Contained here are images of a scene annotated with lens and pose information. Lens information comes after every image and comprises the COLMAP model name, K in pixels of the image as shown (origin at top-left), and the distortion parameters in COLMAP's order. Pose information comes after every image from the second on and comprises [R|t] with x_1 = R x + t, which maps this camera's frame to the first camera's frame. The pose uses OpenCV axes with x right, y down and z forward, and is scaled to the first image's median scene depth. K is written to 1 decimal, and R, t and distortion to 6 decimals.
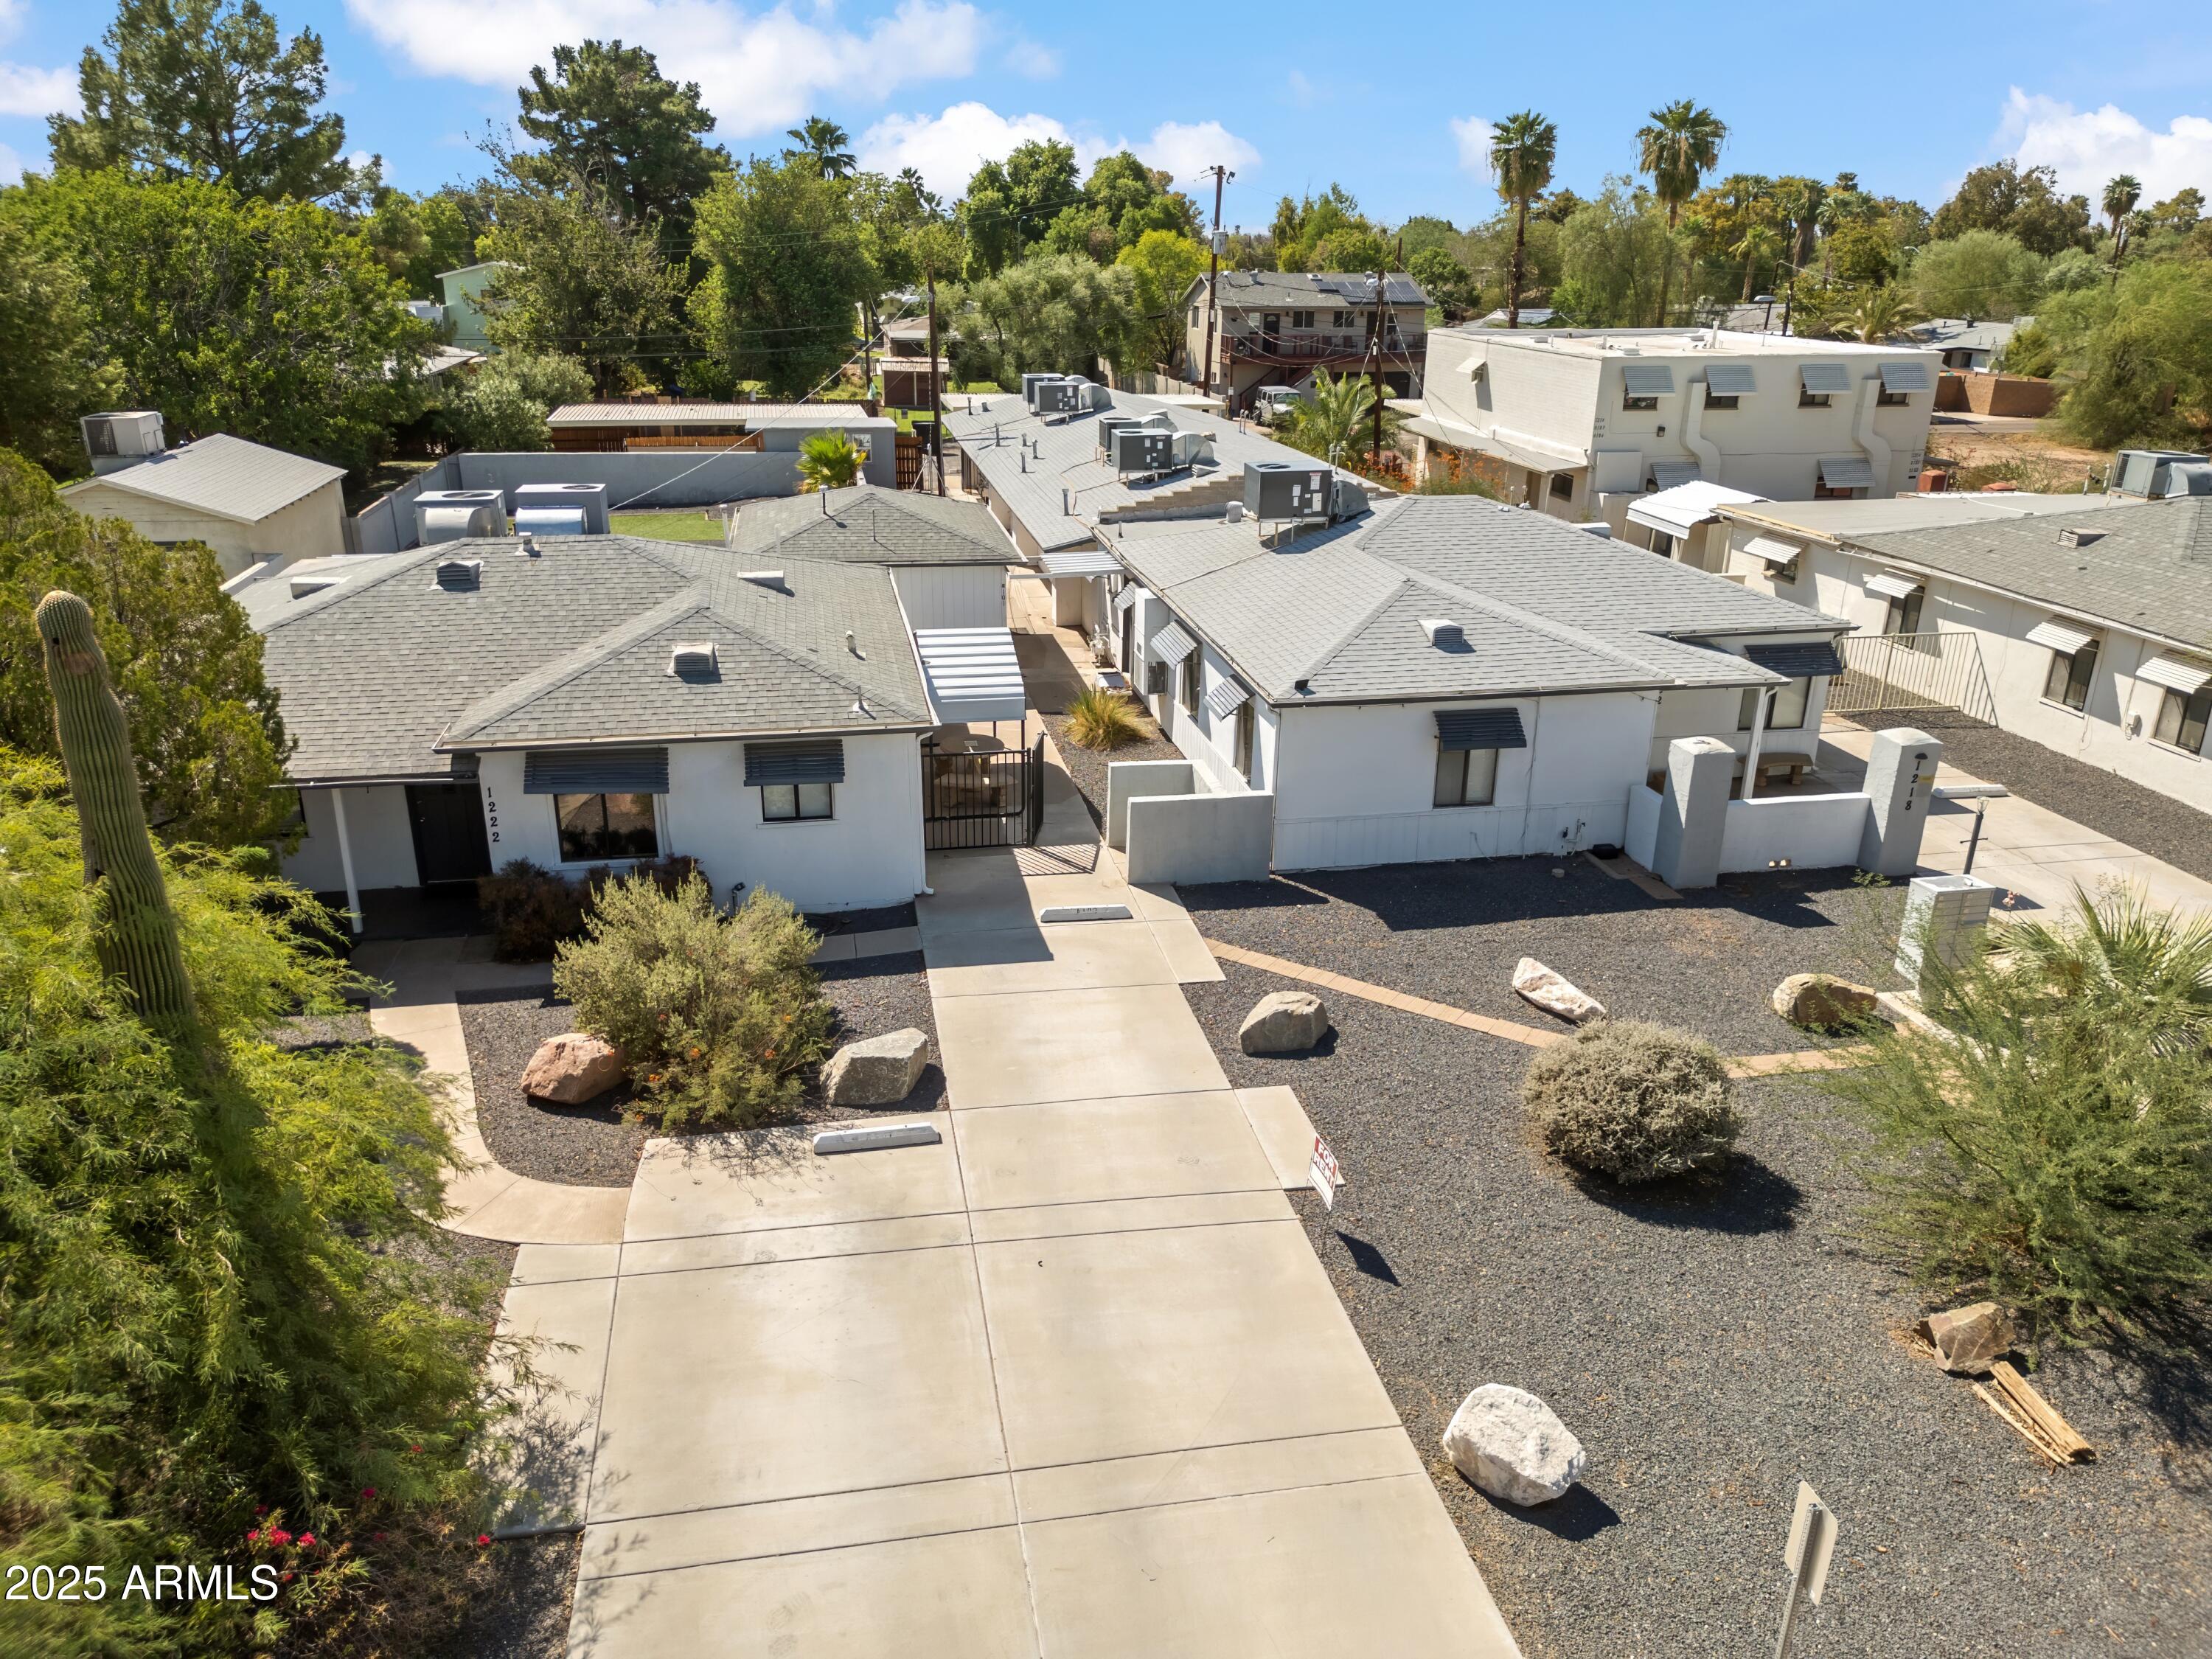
lens RADIAL K [[1547.3, 0, 1107.9], [0, 1547.3, 827.2], [0, 0, 1]] dist [0.067790, -0.069367]
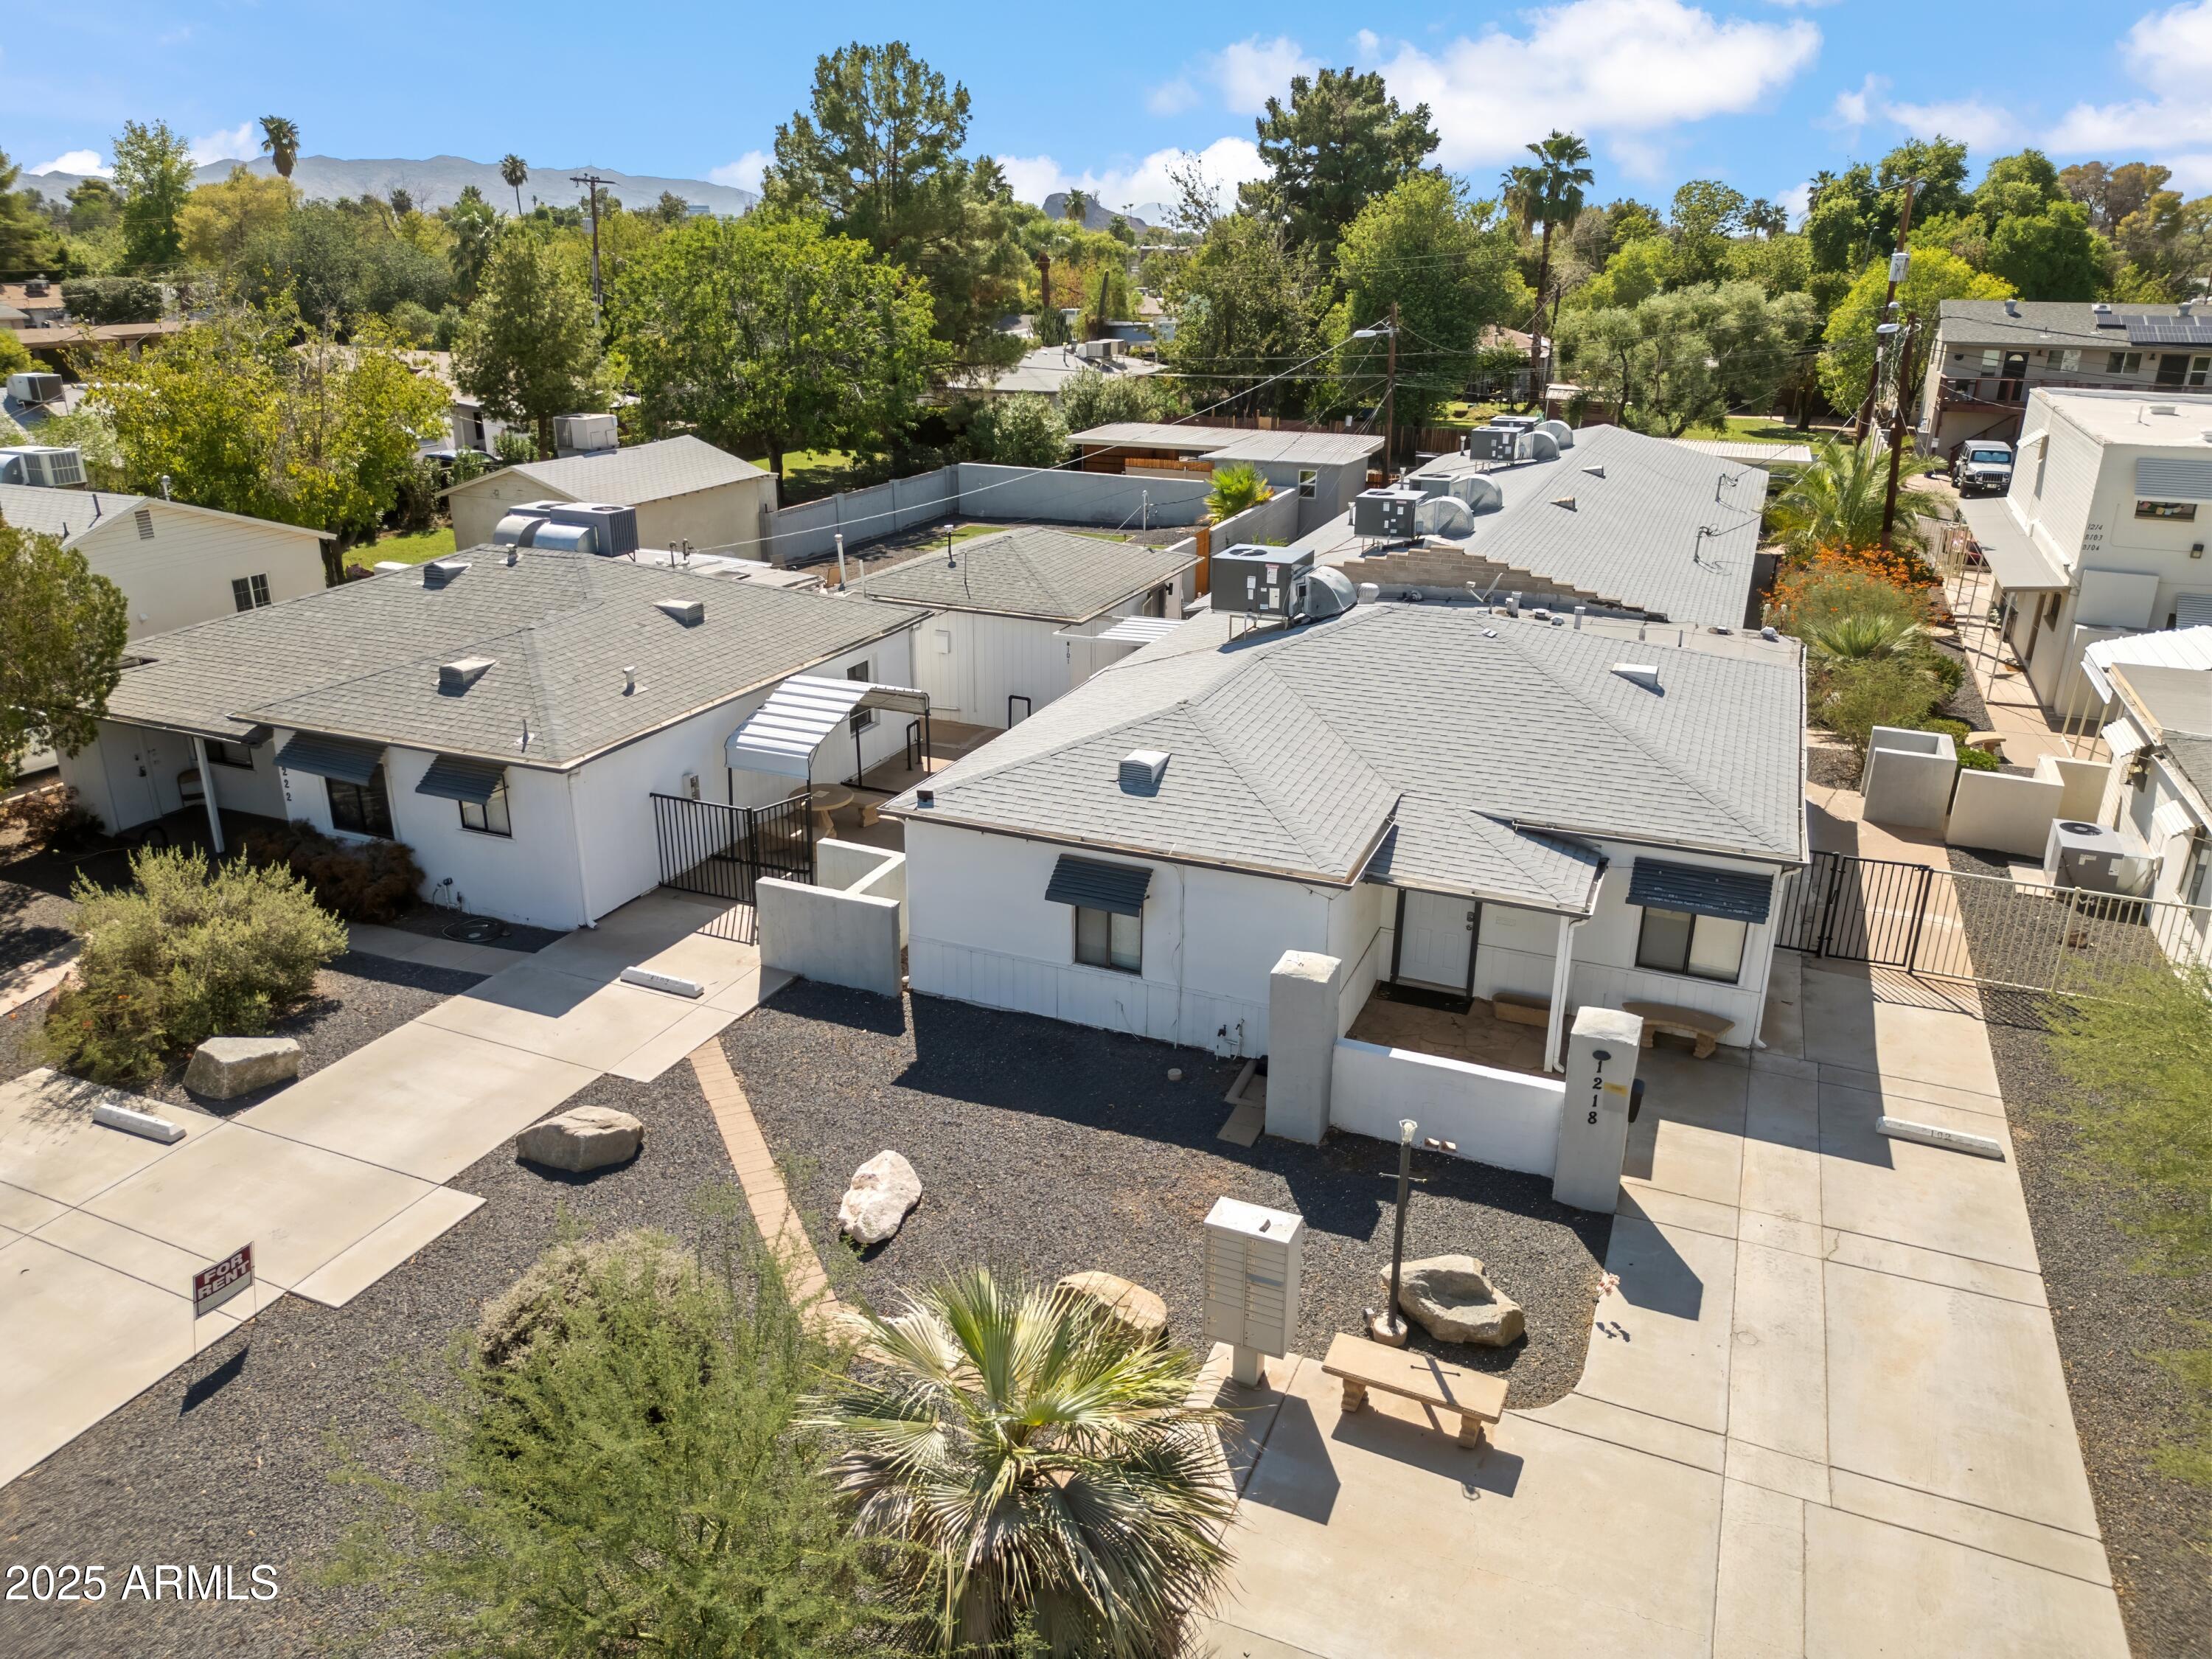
lens RADIAL K [[1547.3, 0, 1107.9], [0, 1547.3, 827.2], [0, 0, 1]] dist [0.067790, -0.069367]
pose [[0.836168, 0.193787, -0.513099, 0.659580], [-0.195504, 0.979361, 0.051283, -0.136231], [0.512447, 0.057431, 0.856796, 0.263446]]
